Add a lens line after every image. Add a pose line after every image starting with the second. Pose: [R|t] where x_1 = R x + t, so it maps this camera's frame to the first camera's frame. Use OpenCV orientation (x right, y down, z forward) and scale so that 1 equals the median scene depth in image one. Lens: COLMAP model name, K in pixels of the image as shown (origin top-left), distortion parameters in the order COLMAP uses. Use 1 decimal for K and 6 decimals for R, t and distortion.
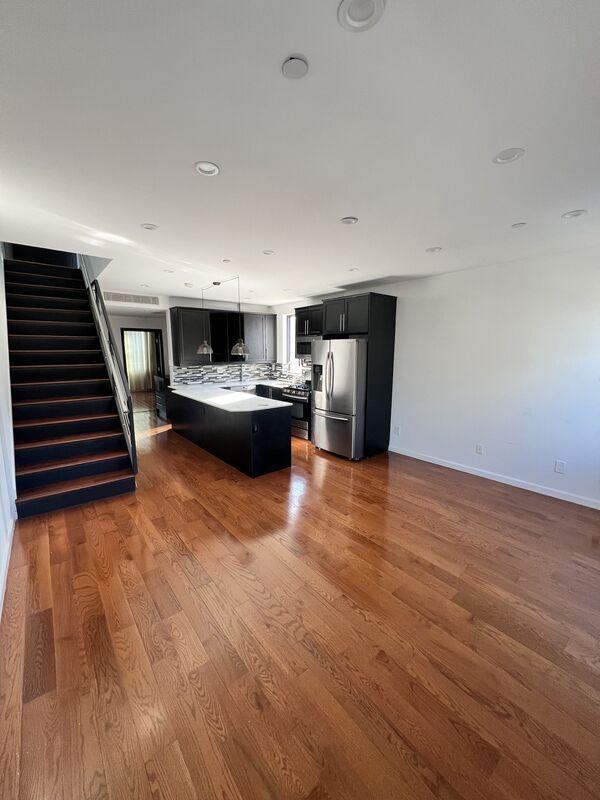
lens RADIAL K [[319.5, 0, 300.0], [0, 319.5, 400.0], [0, 0, 1]] dist [-0.000076, -0.000108]
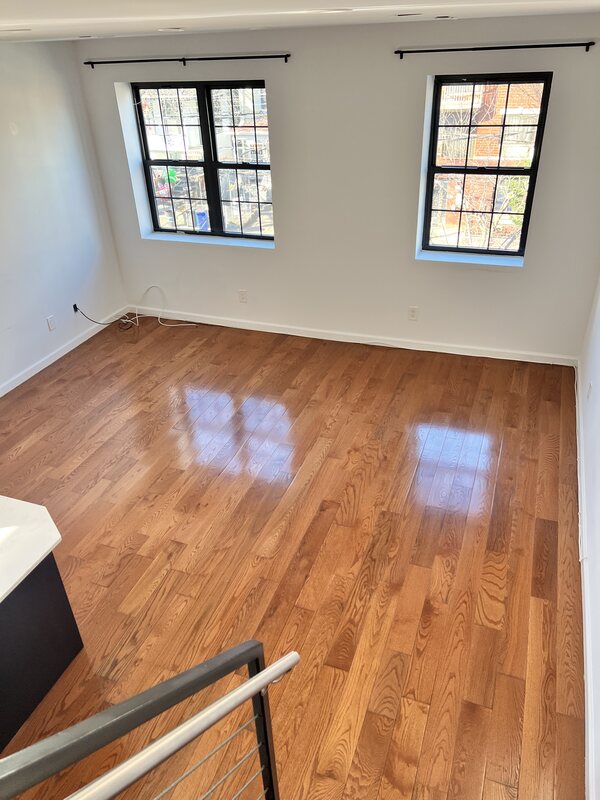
lens RADIAL K [[602.3, 0, 300.0], [0, 602.3, 400.0], [0, 0, 1]] dist [0.006916, -0.000533]
pose [[-0.507823, -0.421206, 0.751466, -0.379903], [0.176836, 0.802769, 0.569465, -0.196274], [-0.843116, 0.422074, -0.333181, 0.480174]]
